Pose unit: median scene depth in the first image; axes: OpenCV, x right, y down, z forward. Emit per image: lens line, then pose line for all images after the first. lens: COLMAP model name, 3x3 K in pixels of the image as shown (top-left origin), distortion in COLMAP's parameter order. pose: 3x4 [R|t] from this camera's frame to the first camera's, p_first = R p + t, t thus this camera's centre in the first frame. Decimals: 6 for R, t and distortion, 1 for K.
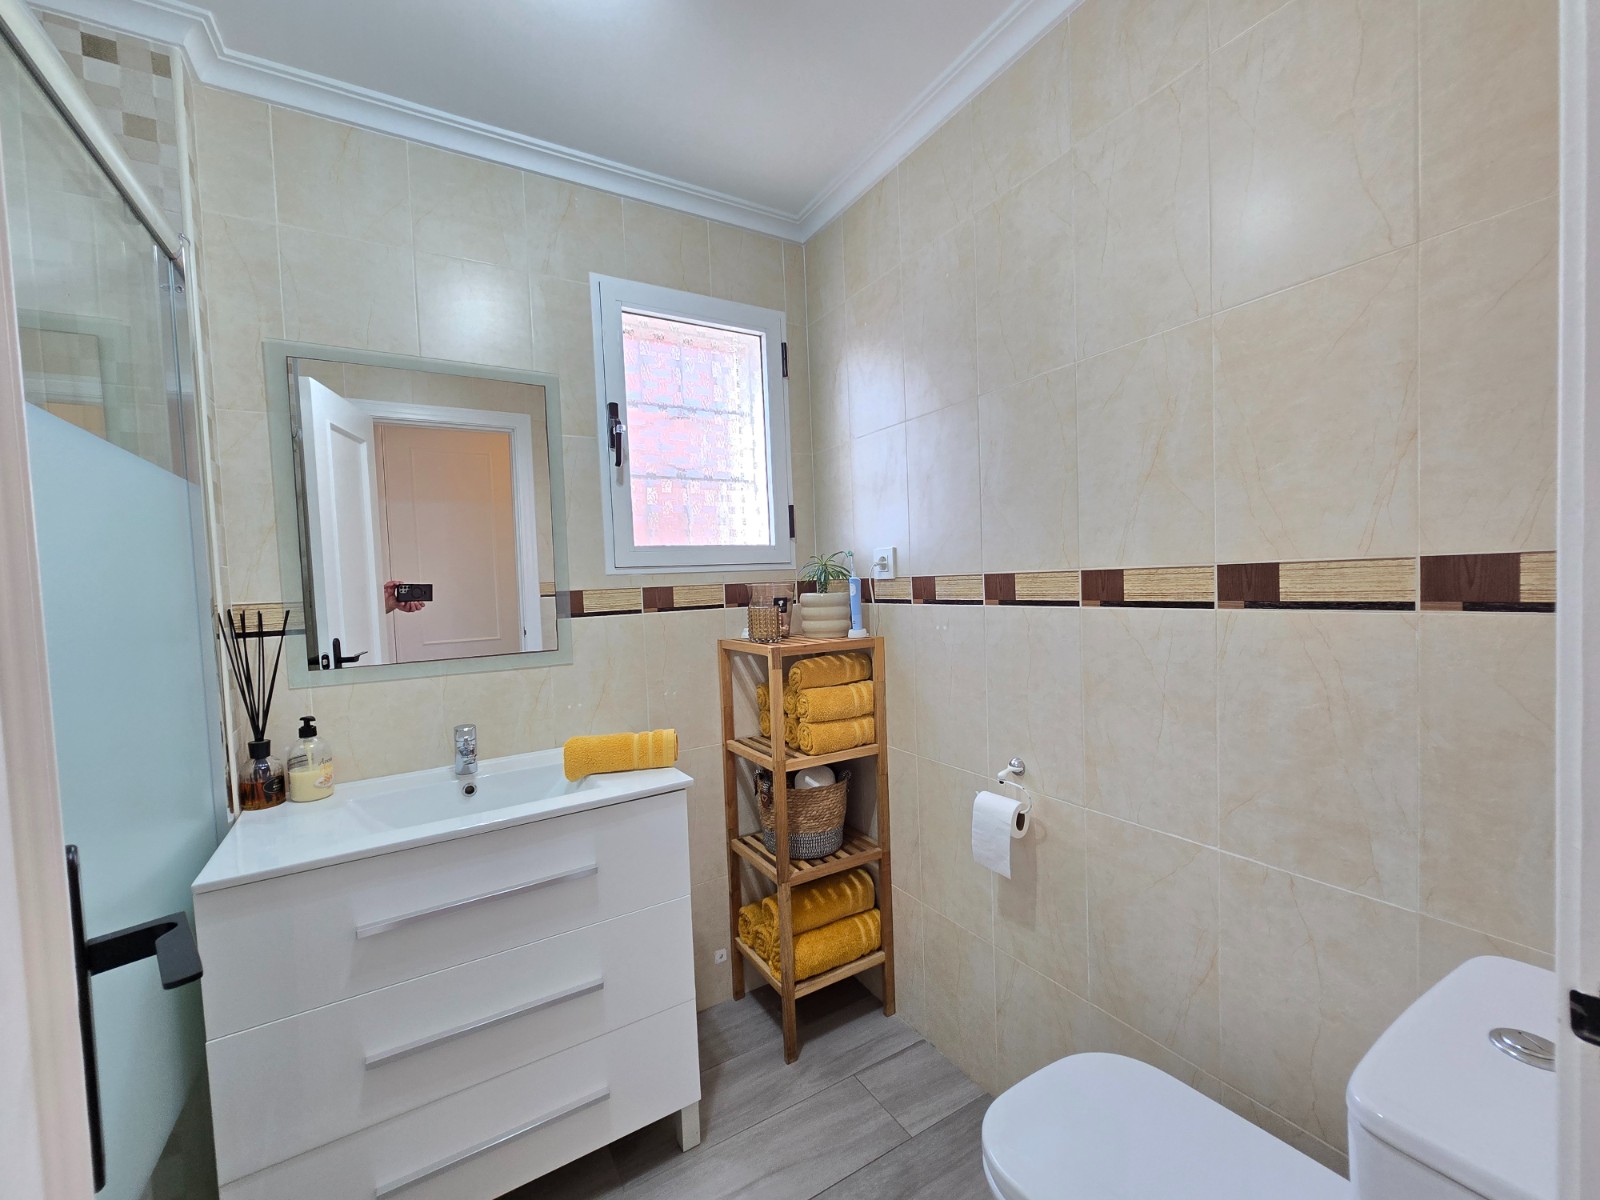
lens RADIAL K [[653.2, 0, 797.4], [0, 653.2, 605.0], [0, 0, 1]] dist [-0.009291, -0.000366]
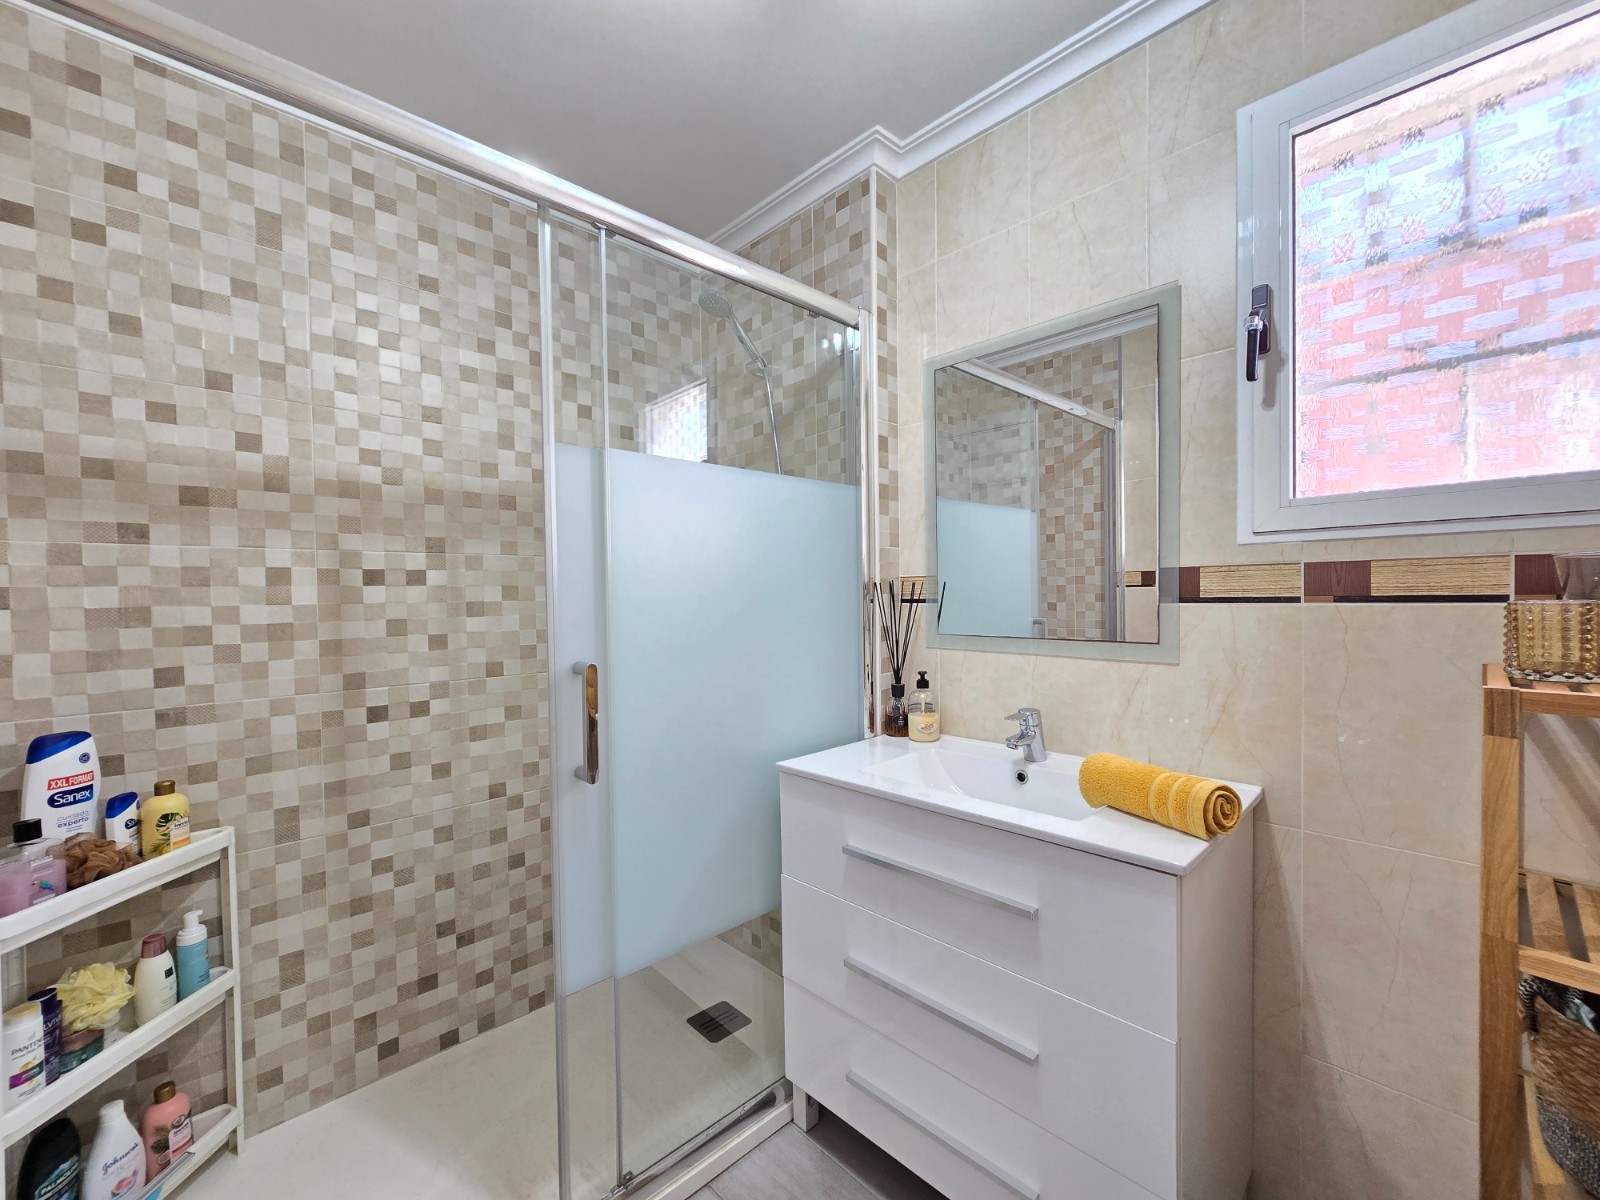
lens RADIAL K [[653.2, 0, 795.6], [0, 653.2, 604.4], [0, 0, 1]] dist [-0.009291, -0.000366]
pose [[0.217378, 0.051715, -0.974716, 0.350443], [-0.033094, 0.998412, 0.045592, 0.002050], [0.975526, 0.022347, 0.218744, 0.494778]]
